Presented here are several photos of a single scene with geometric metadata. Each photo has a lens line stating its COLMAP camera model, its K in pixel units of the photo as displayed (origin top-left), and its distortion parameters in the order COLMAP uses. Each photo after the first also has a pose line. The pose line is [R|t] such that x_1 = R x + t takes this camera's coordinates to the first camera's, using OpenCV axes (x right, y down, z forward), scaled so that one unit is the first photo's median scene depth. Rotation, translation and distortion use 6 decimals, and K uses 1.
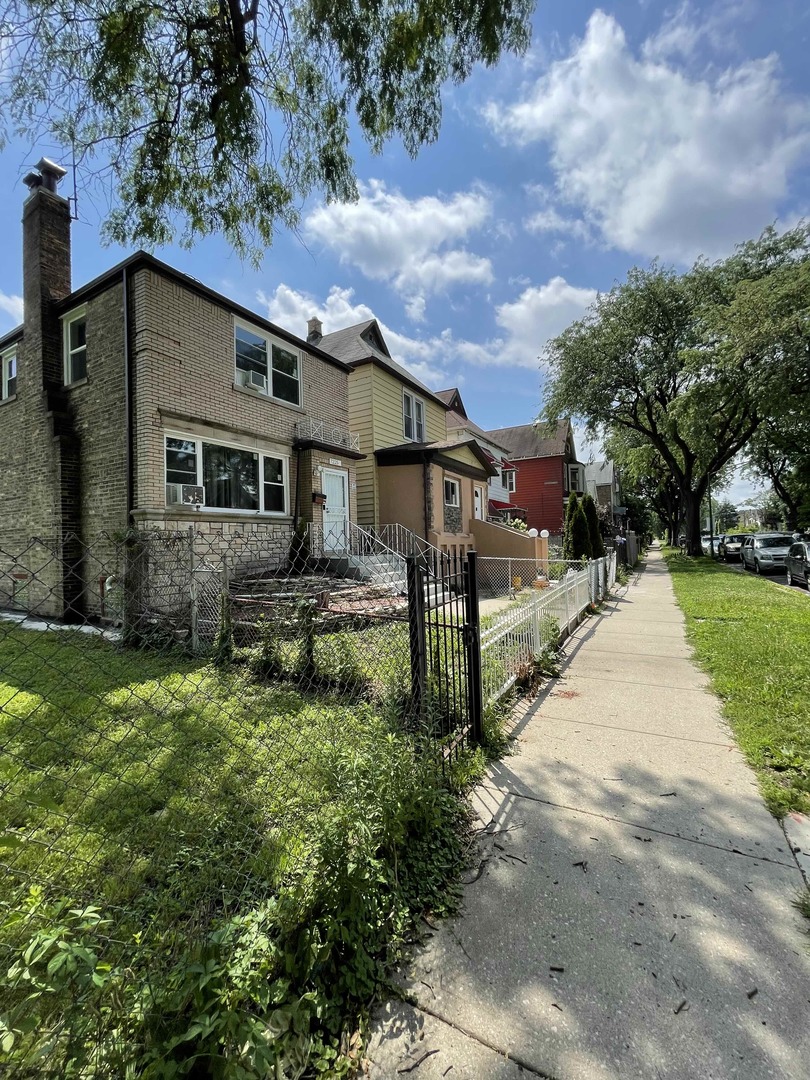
lens RADIAL K [[435.9, 0, 406.3], [0, 435.9, 536.4], [0, 0, 1]] dist [-0.001094, 0.000814]
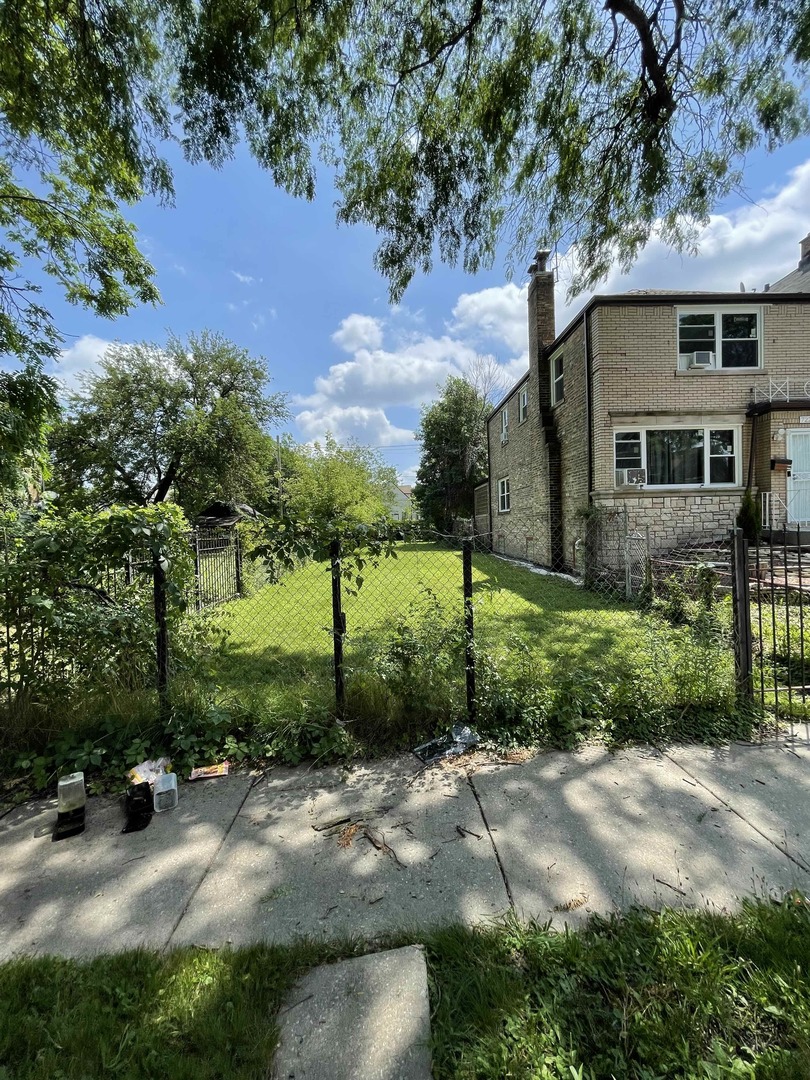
lens RADIAL K [[435.9, 0, 406.3], [0, 435.9, 536.4], [0, 0, 1]] dist [-0.001094, 0.000814]
pose [[0.529086, 0.030047, -0.848036, 0.196673], [0.027588, 0.998236, 0.052581, -0.008789], [0.848119, -0.051215, 0.527324, -0.187324]]
